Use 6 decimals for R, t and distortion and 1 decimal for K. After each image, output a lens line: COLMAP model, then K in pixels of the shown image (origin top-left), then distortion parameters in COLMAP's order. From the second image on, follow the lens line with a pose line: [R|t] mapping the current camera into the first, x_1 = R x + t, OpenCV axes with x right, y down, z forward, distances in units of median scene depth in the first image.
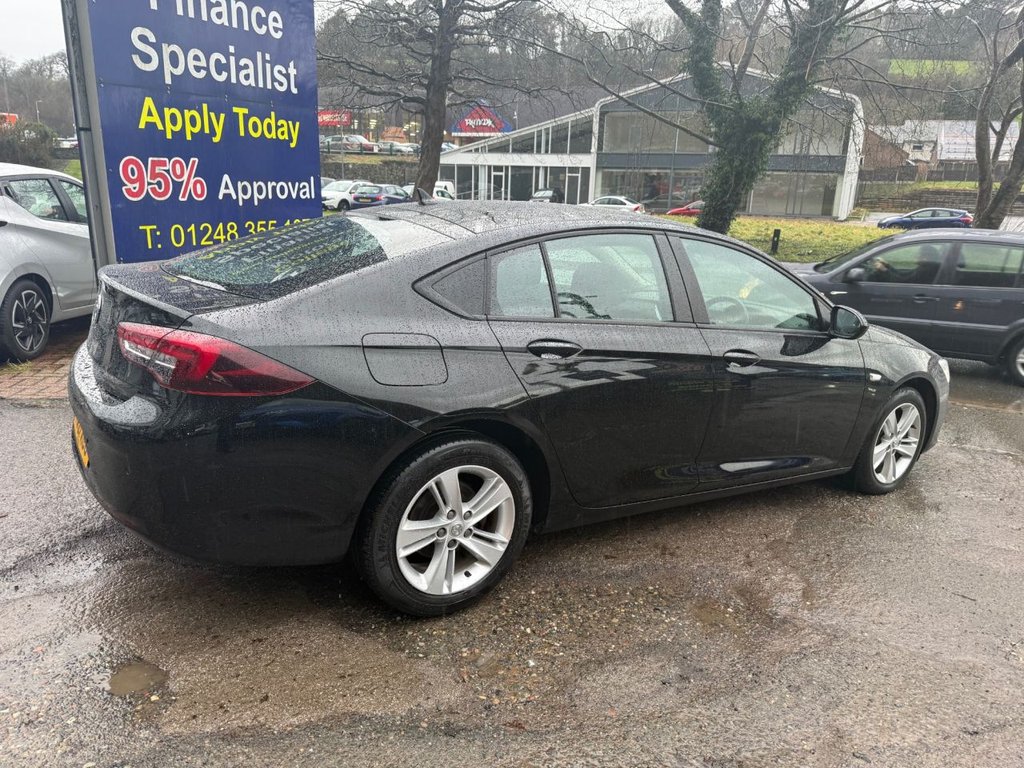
lens RADIAL K [[729.6, 0, 511.3], [0, 729.6, 386.1], [0, 0, 1]] dist [0.040001, -0.053196]
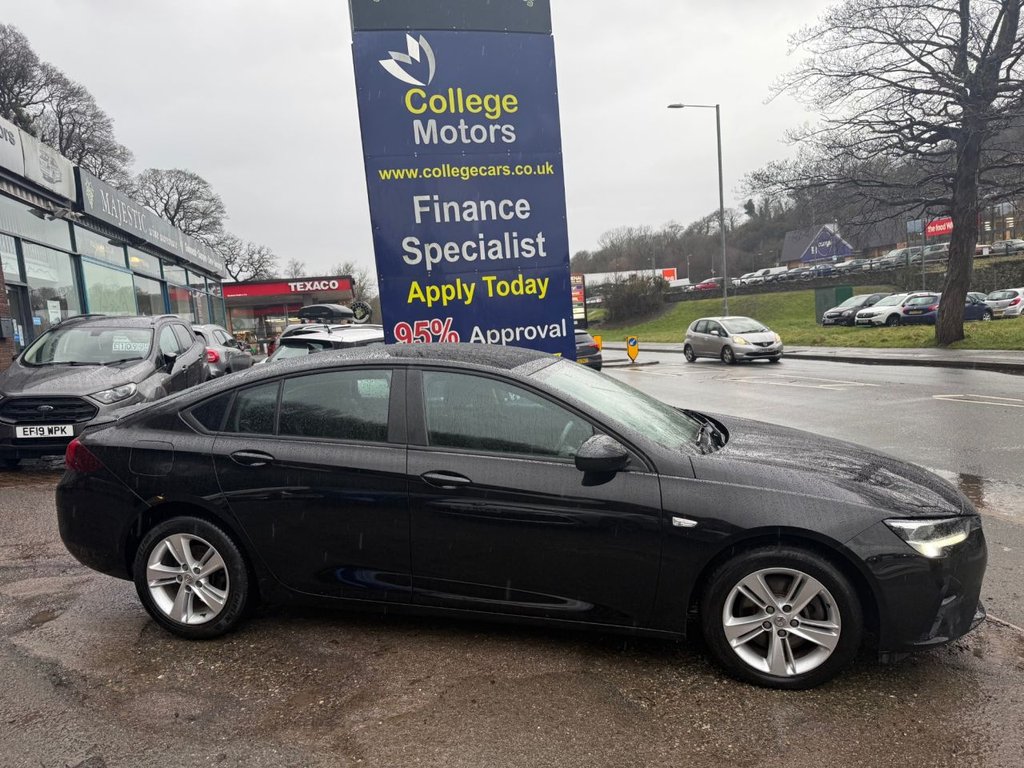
lens RADIAL K [[716.3, 0, 516.0], [0, 716.3, 394.4], [0, 0, 1]] dist [0.152753, -0.255179]
pose [[0.684102, -0.011748, -0.729291, 0.615303], [-0.097080, 0.989508, -0.107005, -0.032036], [0.722897, 0.144001, 0.675784, 0.184423]]
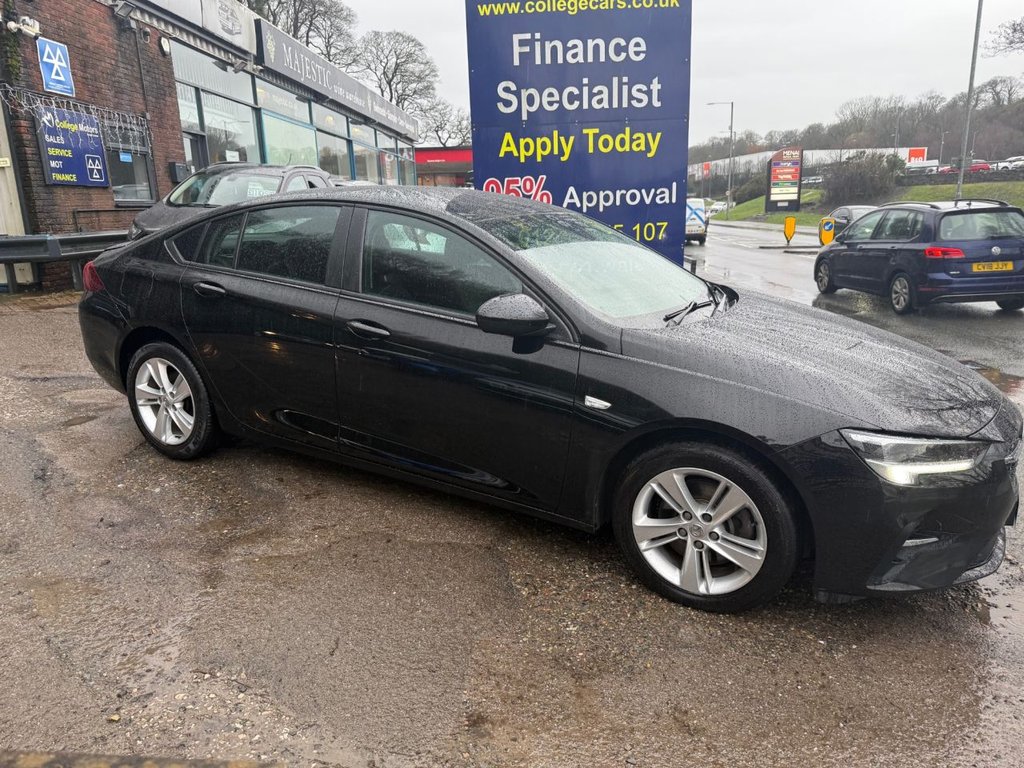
lens RADIAL K [[723.5, 0, 512.0], [0, 723.5, 384.0], [0, 0, 1]] dist [0.158276, -0.344361]
pose [[0.456934, 0.163878, -0.874274, 0.680434], [-0.198374, 0.976902, 0.079436, -0.044841], [0.867098, 0.137136, 0.478889, 0.377967]]
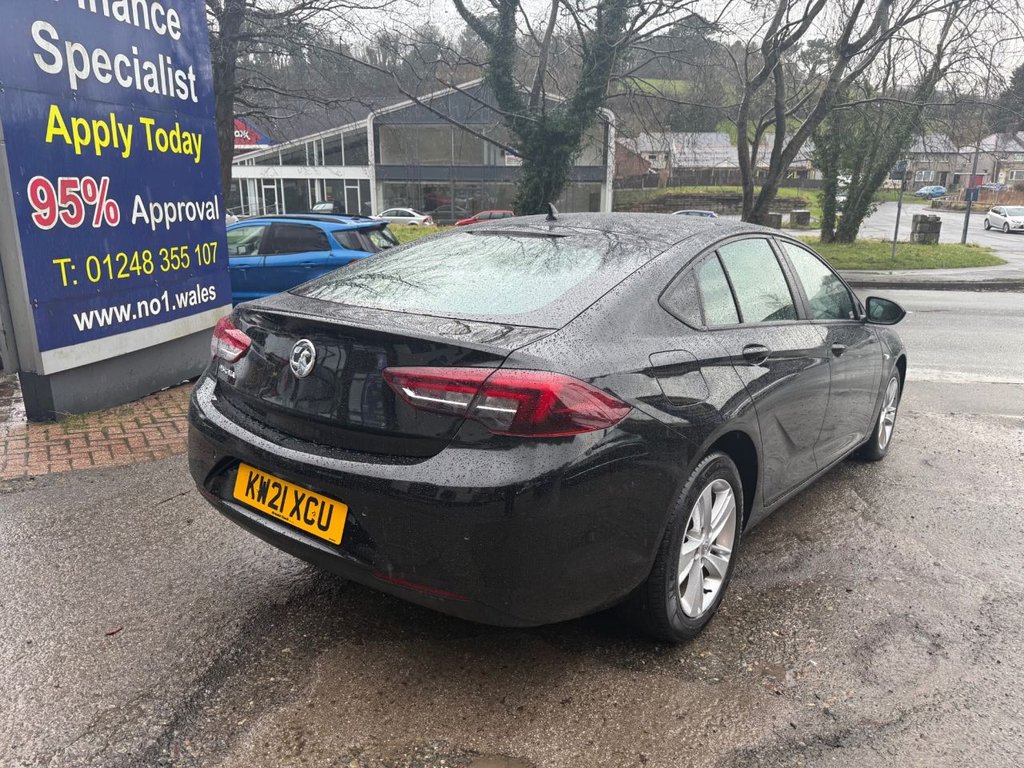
lens RADIAL K [[733.0, 0, 512.0], [0, 733.0, 384.0], [0, 0, 1]] dist [0.039023, -0.040798]
pose [[0.948848, -0.102682, 0.298569, -0.253641], [0.108256, 0.994121, -0.002142, -0.019547], [-0.296594, 0.034355, 0.954386, 0.053726]]
